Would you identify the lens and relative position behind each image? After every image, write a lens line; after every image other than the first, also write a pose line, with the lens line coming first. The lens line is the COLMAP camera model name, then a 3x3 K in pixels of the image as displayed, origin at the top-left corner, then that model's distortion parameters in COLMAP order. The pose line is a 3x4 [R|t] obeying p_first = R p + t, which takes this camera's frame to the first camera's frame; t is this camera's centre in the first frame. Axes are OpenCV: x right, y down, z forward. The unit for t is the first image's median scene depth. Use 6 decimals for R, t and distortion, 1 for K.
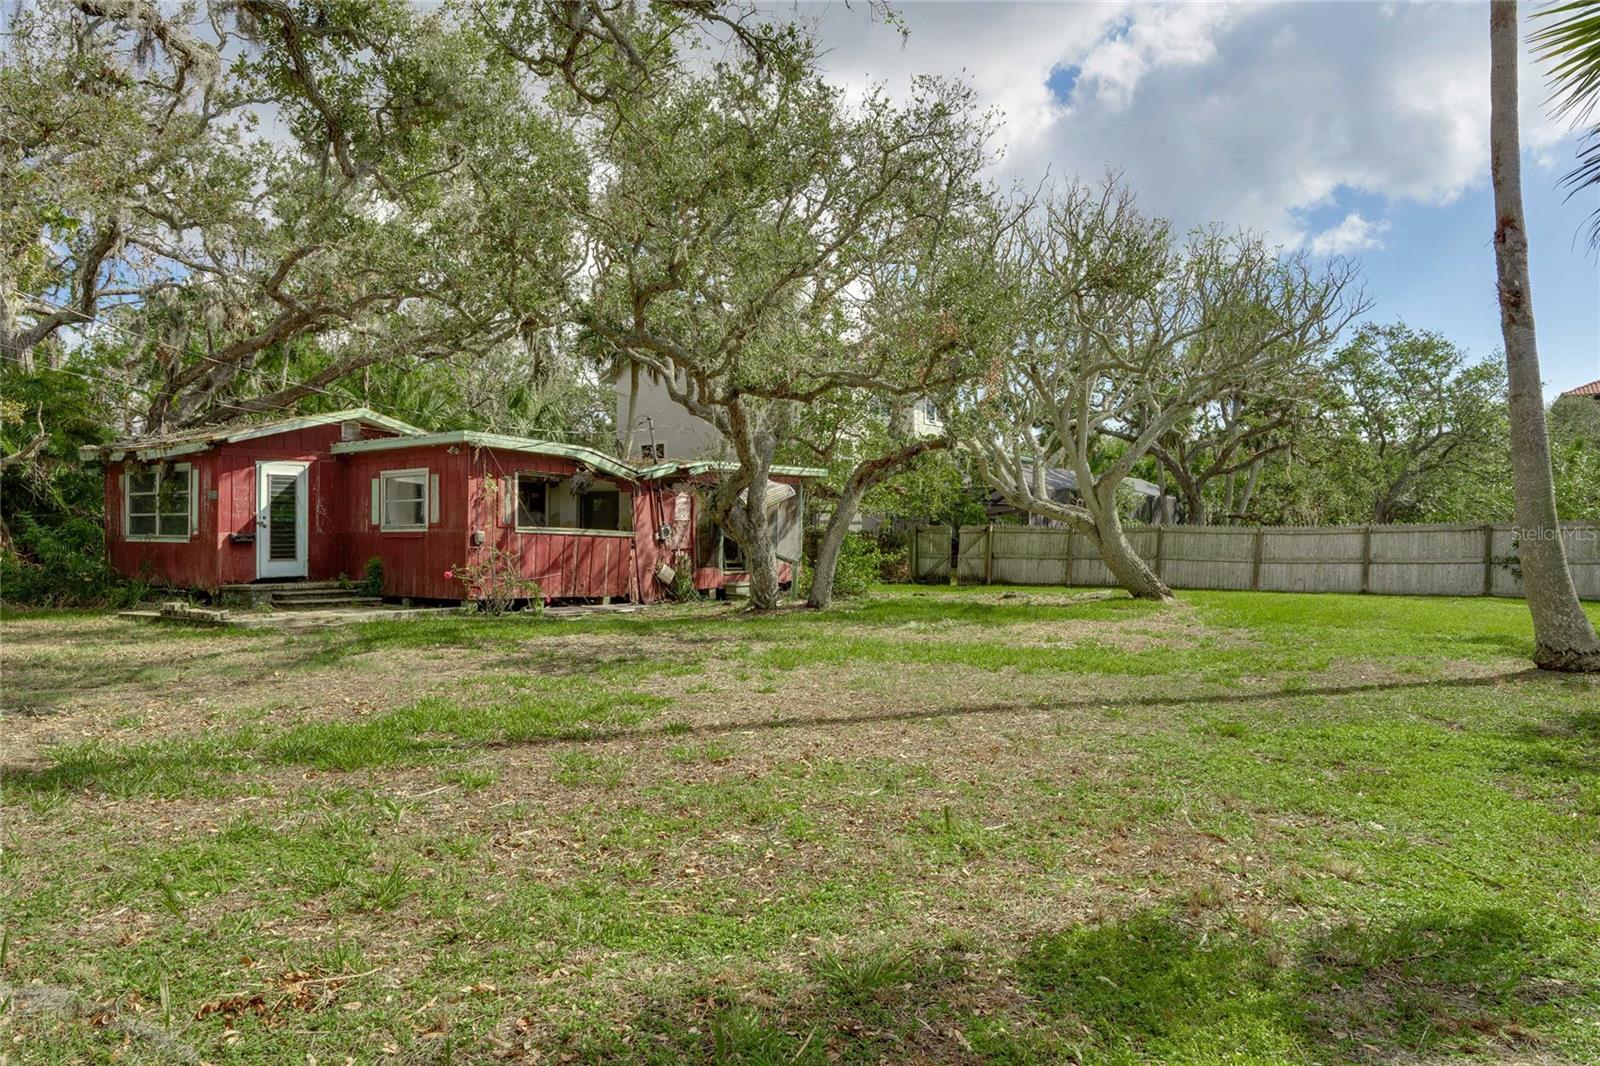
lens RADIAL K [[1096.2, 0, 800.0], [0, 1096.2, 533.0], [0, 0, 1]] dist [-0.006878, -0.002775]
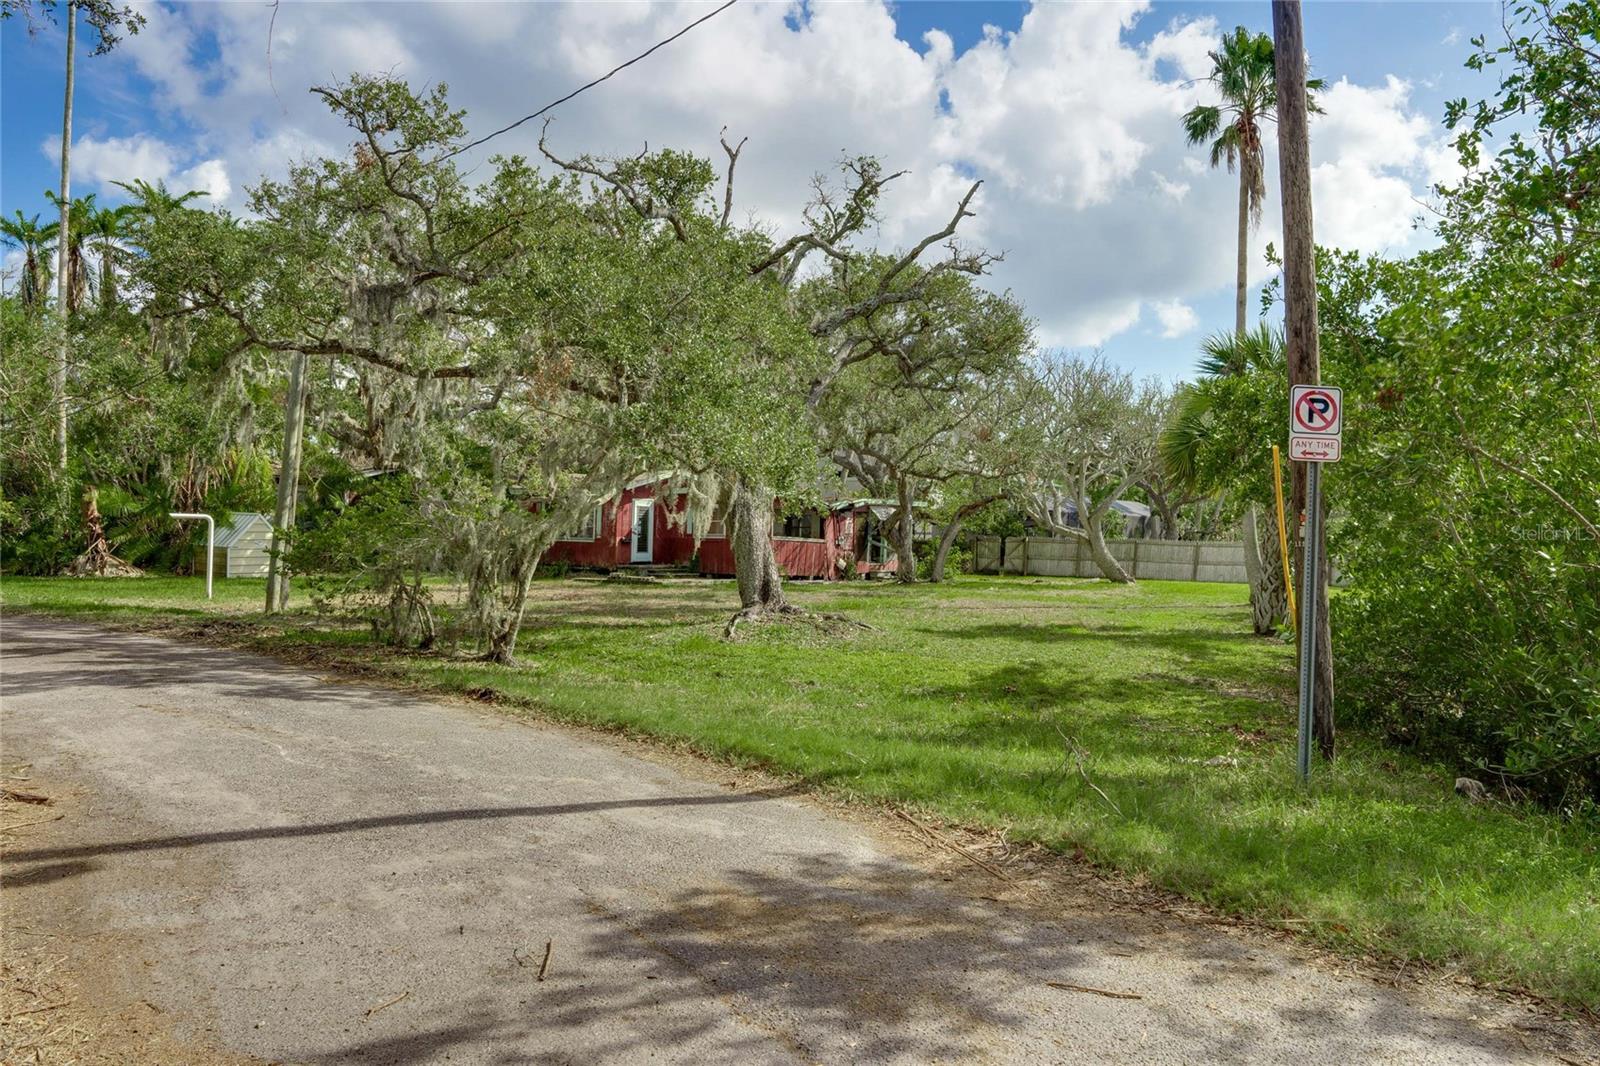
lens RADIAL K [[1096.2, 0, 800.0], [0, 1096.2, 533.0], [0, 0, 1]] dist [-0.006878, -0.002775]
pose [[0.999538, 0.015440, -0.026179, -0.142112], [-0.015477, 0.999879, -0.001225, -0.008801], [0.026157, 0.001630, 0.999657, -0.743797]]
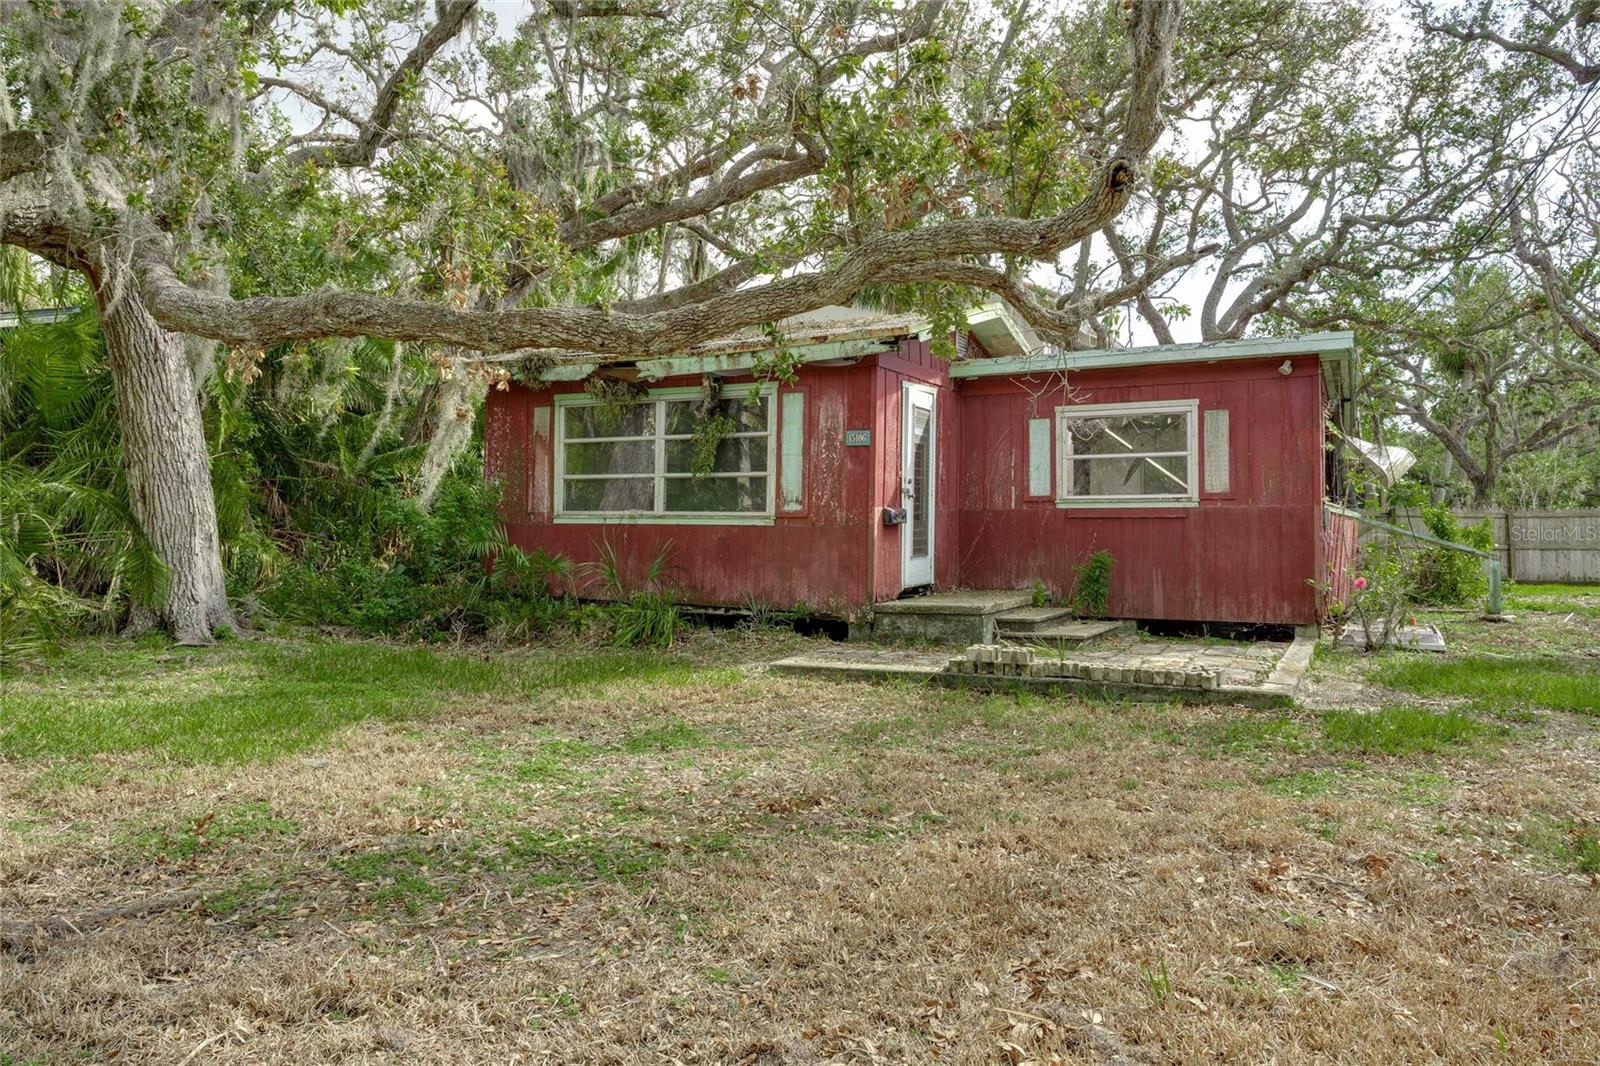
lens RADIAL K [[1096.2, 0, 800.0], [0, 1096.2, 533.0], [0, 0, 1]] dist [-0.006878, -0.002775]
pose [[0.985050, 0.001571, 0.172263, -0.563366], [-0.004123, 0.999887, 0.014456, 0.004056], [-0.172221, -0.014950, 0.984945, 0.395878]]
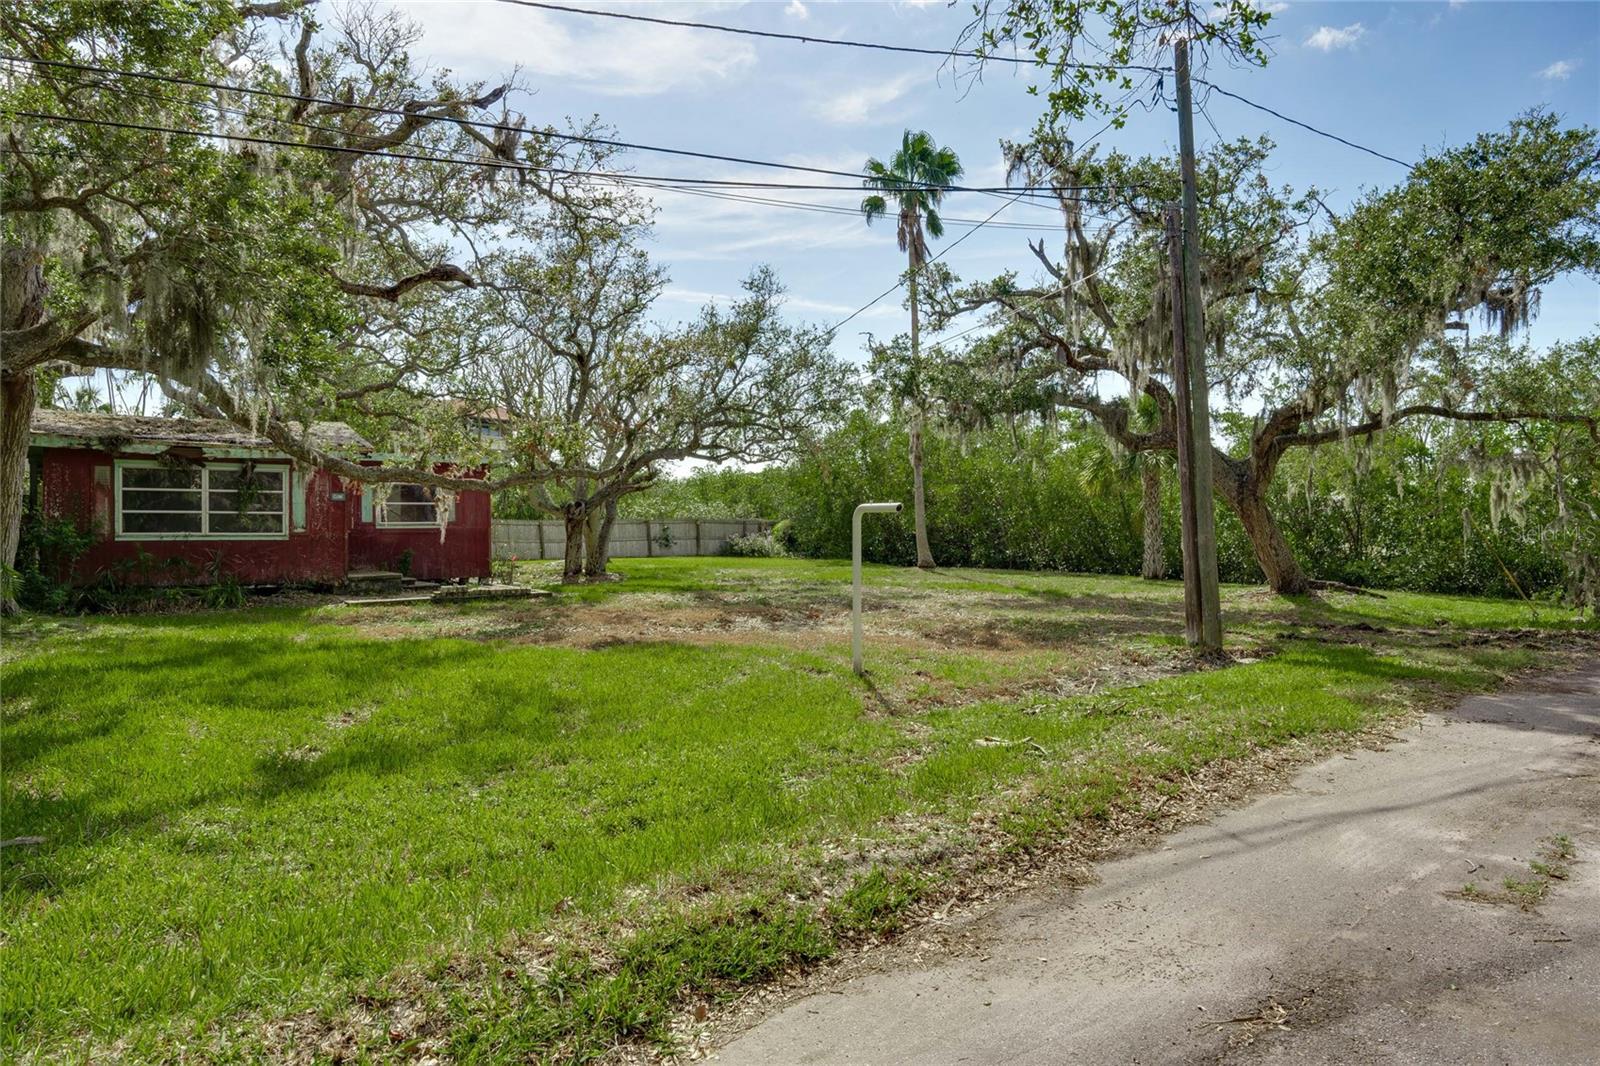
lens RADIAL K [[1063.7, 0, 800.0], [0, 1063.7, 533.0], [0, 0, 1]] dist [0.005947, -0.026004]
pose [[0.295385, -0.011104, 0.955314, -1.235387], [-0.004461, 0.999906, 0.013002, -0.011836], [-0.955368, -0.008103, 0.295308, 0.187498]]
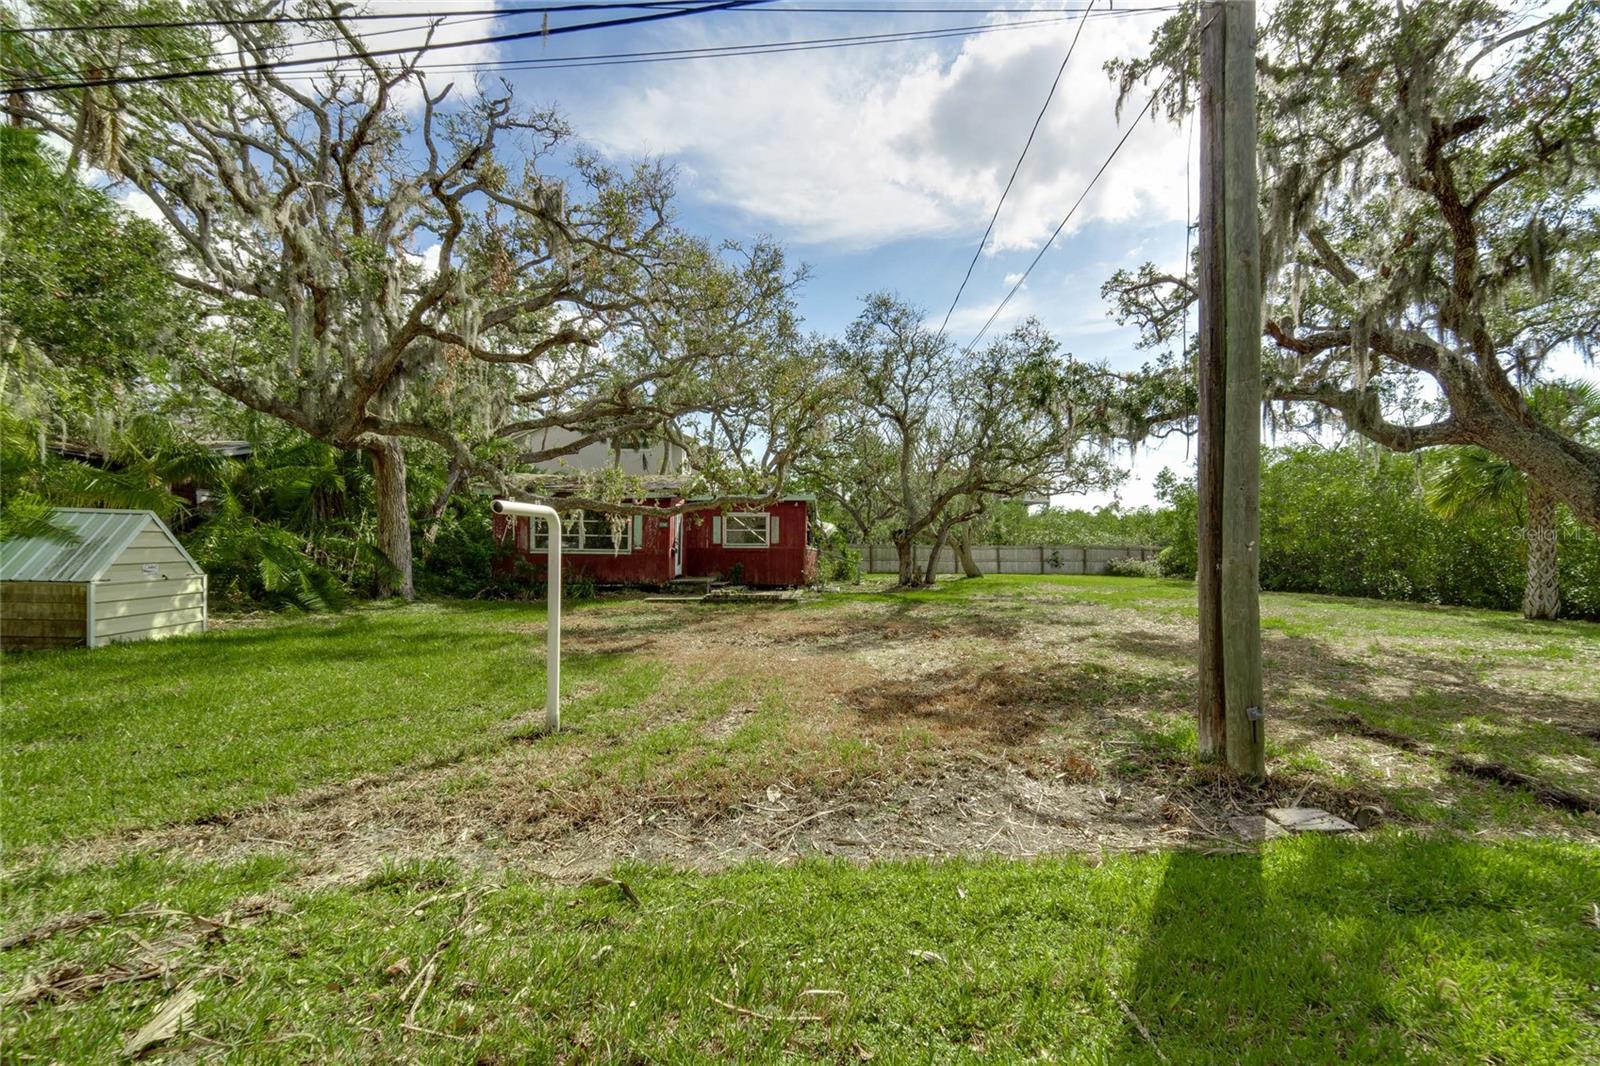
lens RADIAL K [[668.7, 0, 827.6], [0, 668.7, 571.5], [0, 0, 1]] dist [0.000989, 0.000063]
pose [[0.793588, -0.016674, 0.608227, -0.807970], [-0.009838, 0.999142, 0.040227, -0.006864], [-0.608376, -0.037908, 0.792743, 0.057152]]
